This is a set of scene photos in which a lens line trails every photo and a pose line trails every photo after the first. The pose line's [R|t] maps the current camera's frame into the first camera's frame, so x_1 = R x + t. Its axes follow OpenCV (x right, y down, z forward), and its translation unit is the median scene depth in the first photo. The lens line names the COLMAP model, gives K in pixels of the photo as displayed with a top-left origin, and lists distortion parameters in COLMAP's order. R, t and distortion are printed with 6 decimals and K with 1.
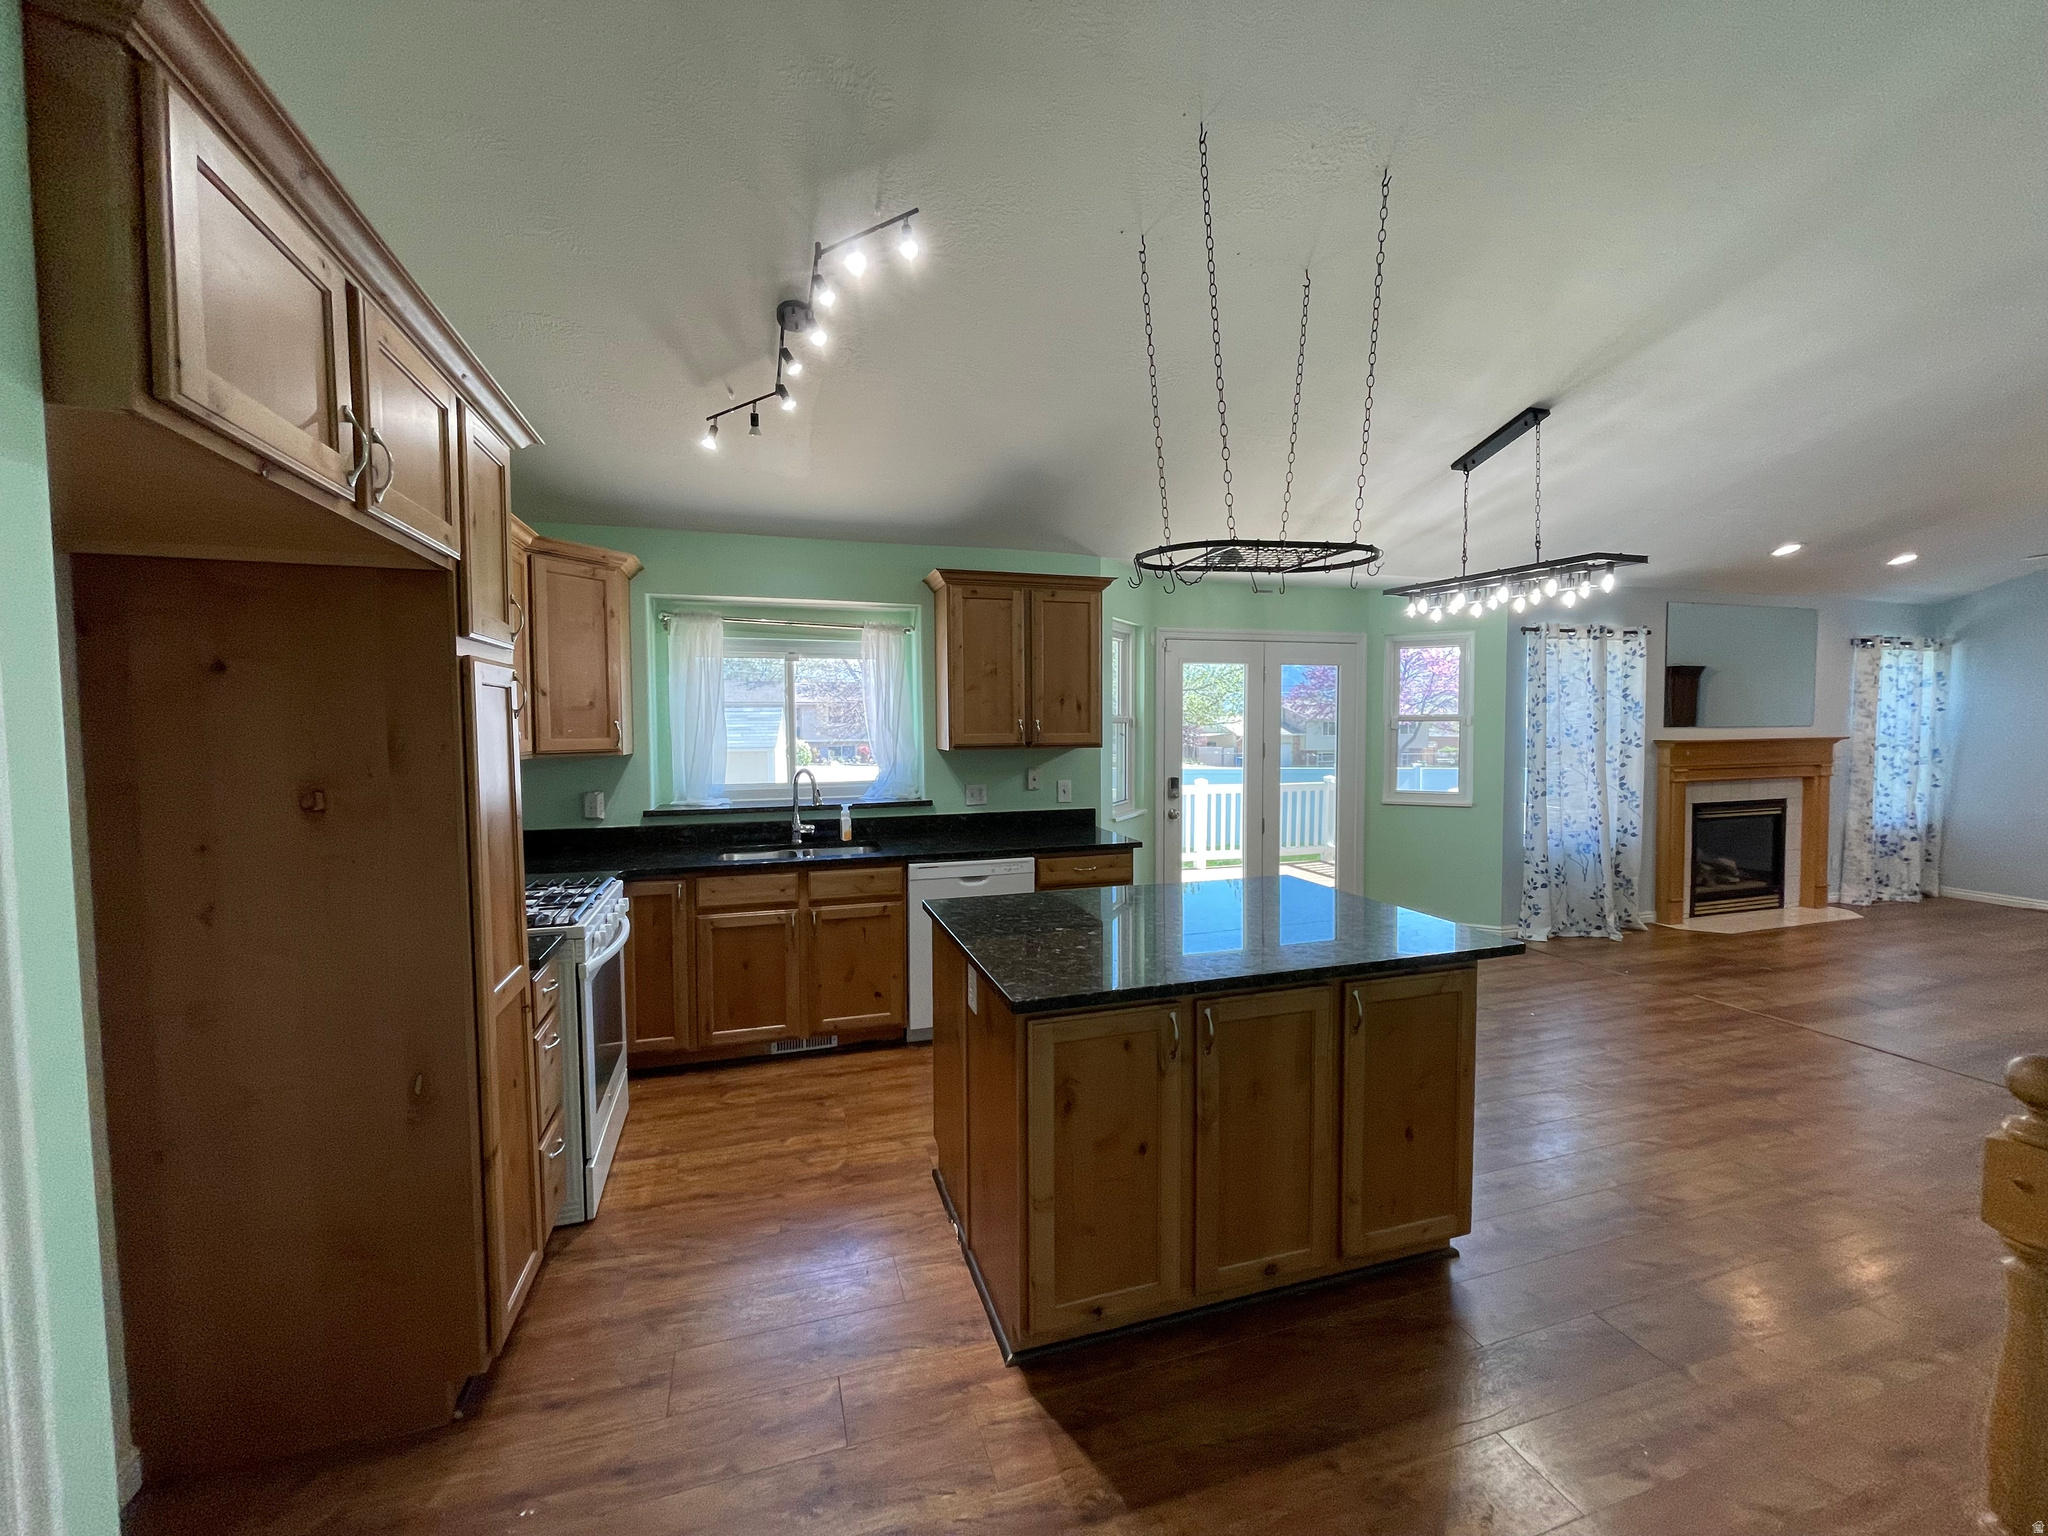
lens RADIAL K [[836.6, 0, 1017.8], [0, 836.6, 762.6], [0, 0, 1]] dist [-0.002377, 0.001043]
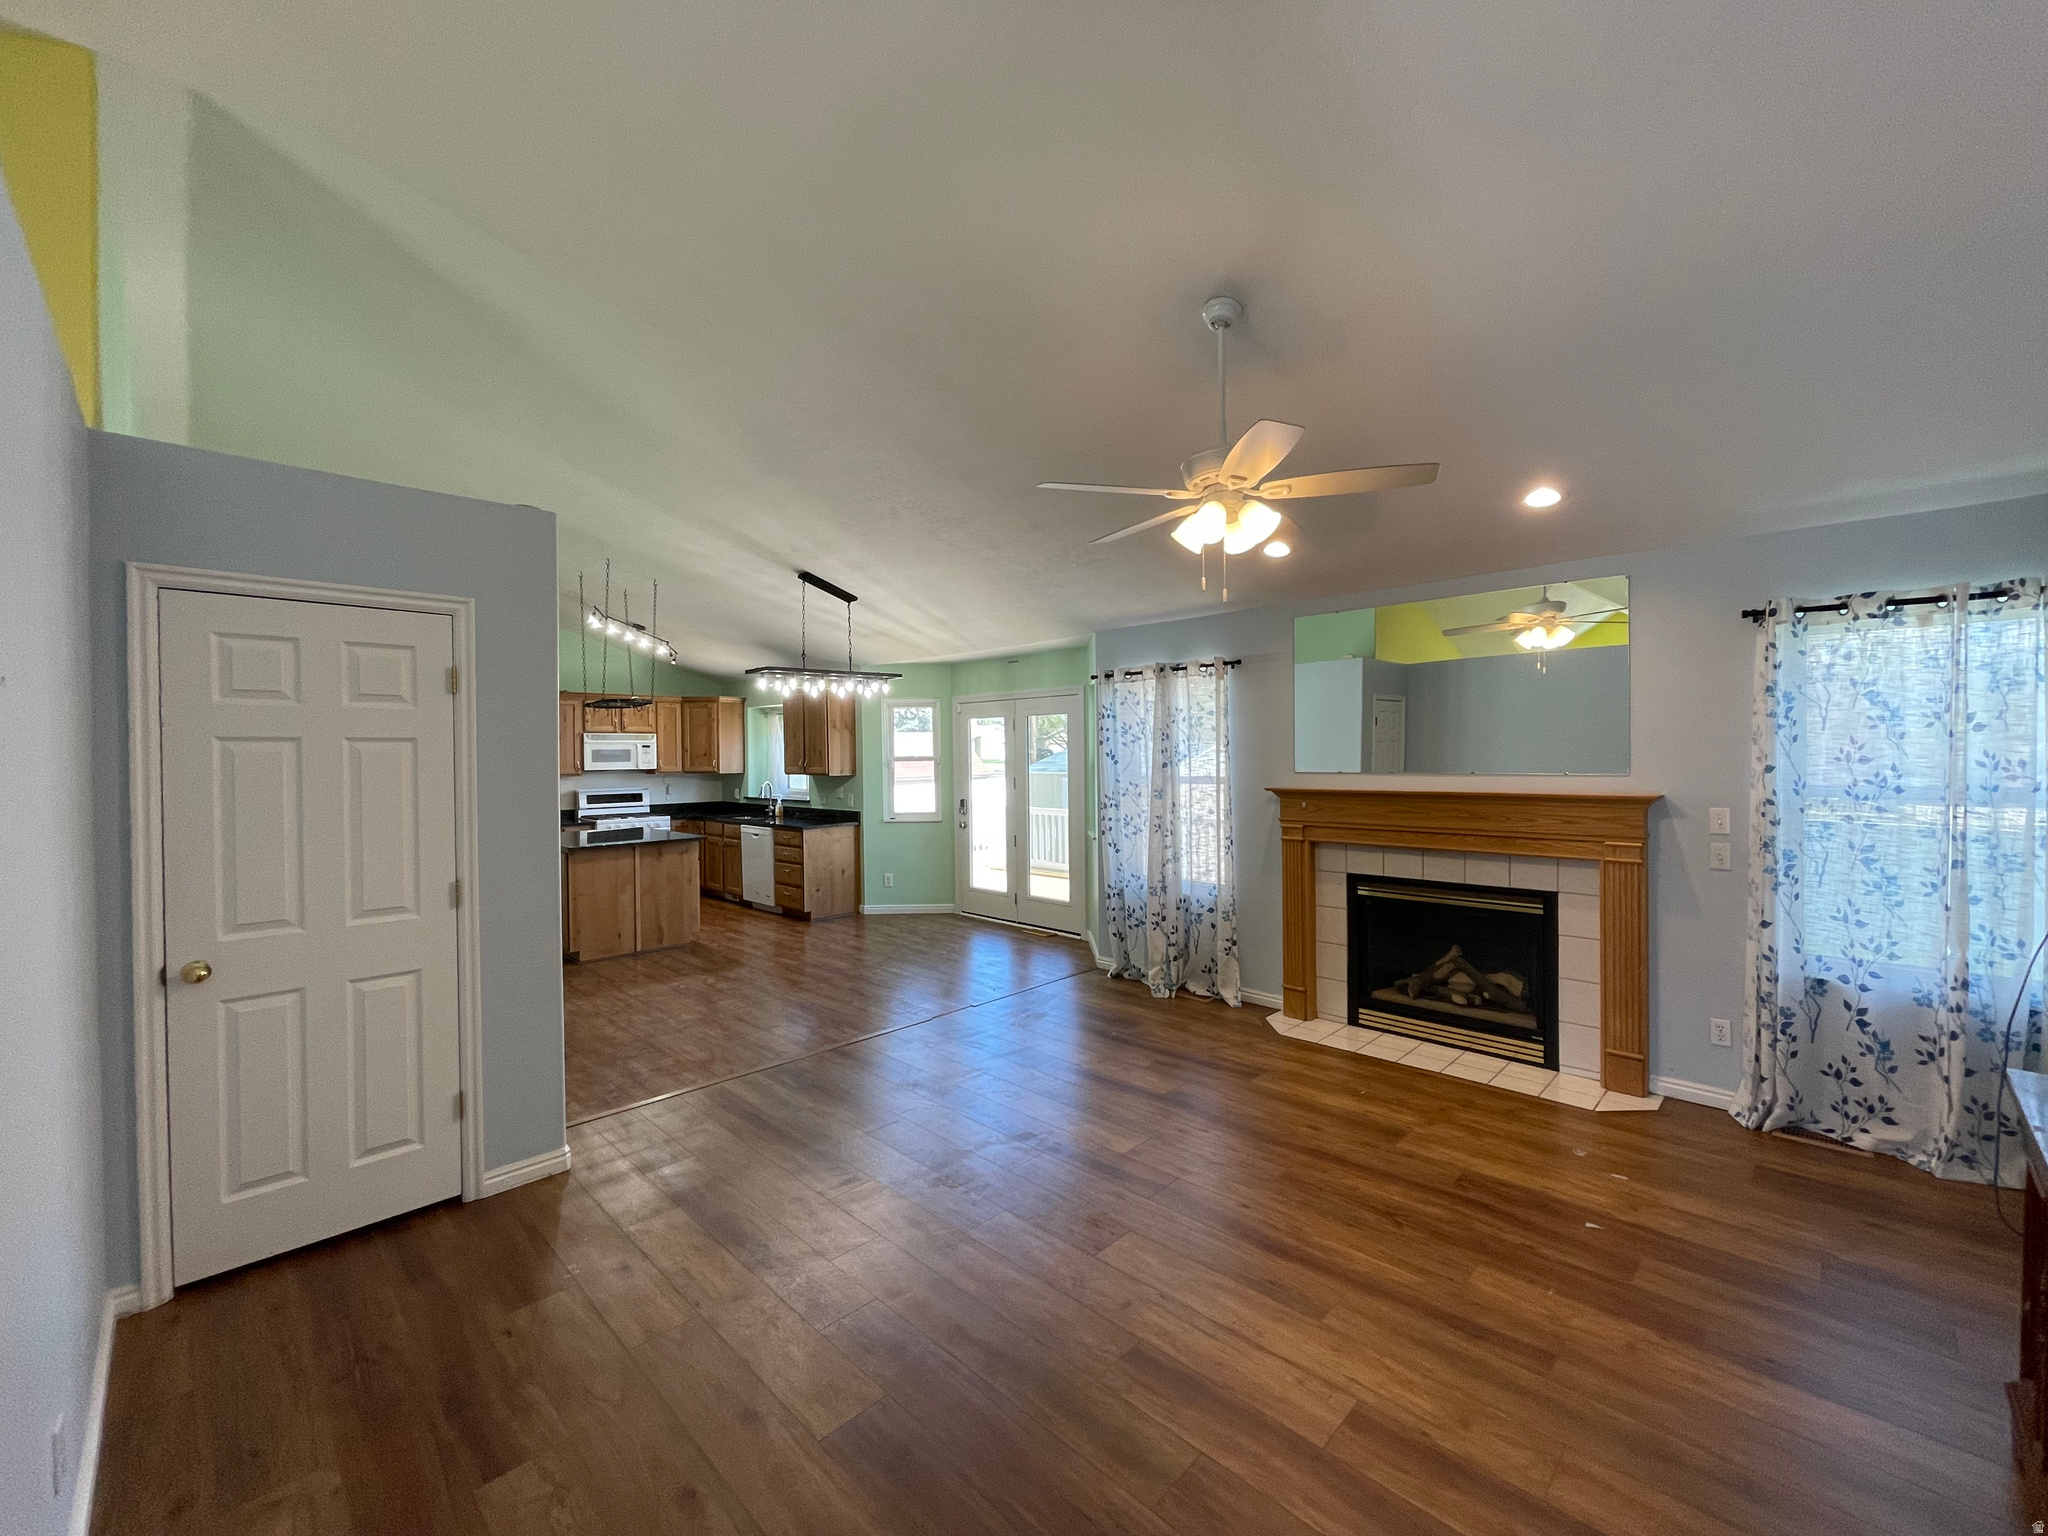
lens RADIAL K [[836.6, 0, 1023.2], [0, 836.6, 768.7], [0, 0, 1]] dist [-0.002377, 0.001043]
pose [[0.460228, 0.019866, -0.887579, 1.283781], [-0.030674, 0.999509, 0.006466, -0.039652], [0.887271, 0.024250, 0.460611, 0.365976]]
